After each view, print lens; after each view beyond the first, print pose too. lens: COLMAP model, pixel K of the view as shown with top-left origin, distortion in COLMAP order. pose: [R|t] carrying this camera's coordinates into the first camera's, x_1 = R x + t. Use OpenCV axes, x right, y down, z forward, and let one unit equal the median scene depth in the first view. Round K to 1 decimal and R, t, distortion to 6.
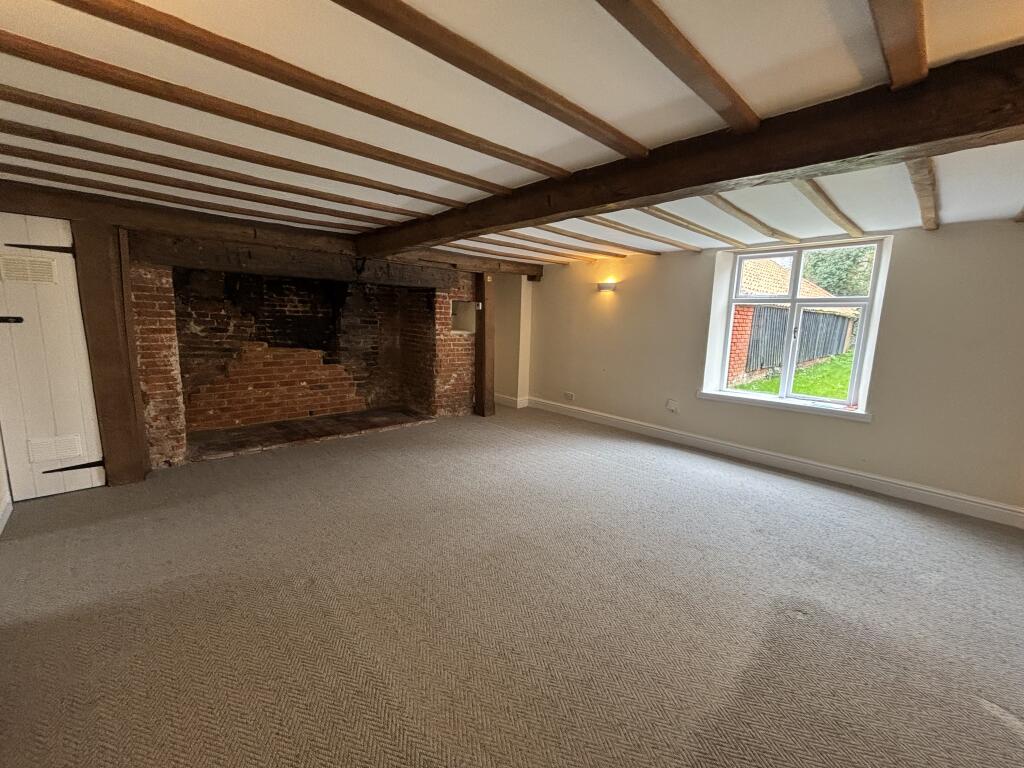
lens RADIAL K [[410.5, 0, 510.4], [0, 410.5, 382.0], [0, 0, 1]] dist [0.001311, 0.000054]
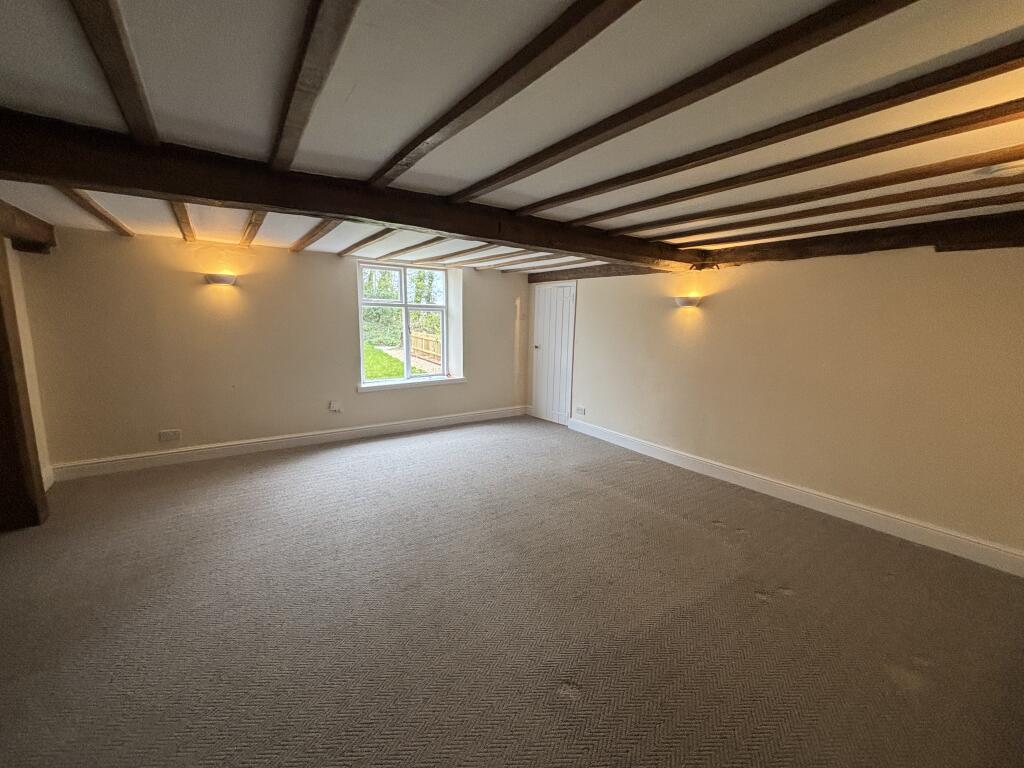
lens RADIAL K [[410.5, 0, 510.4], [0, 410.5, 382.0], [0, 0, 1]] dist [0.001311, 0.000054]
pose [[0.140643, -0.171617, 0.975073, -0.561881], [0.140184, 0.978392, 0.151981, -0.101774], [-0.980086, 0.115314, 0.161662, 0.441024]]
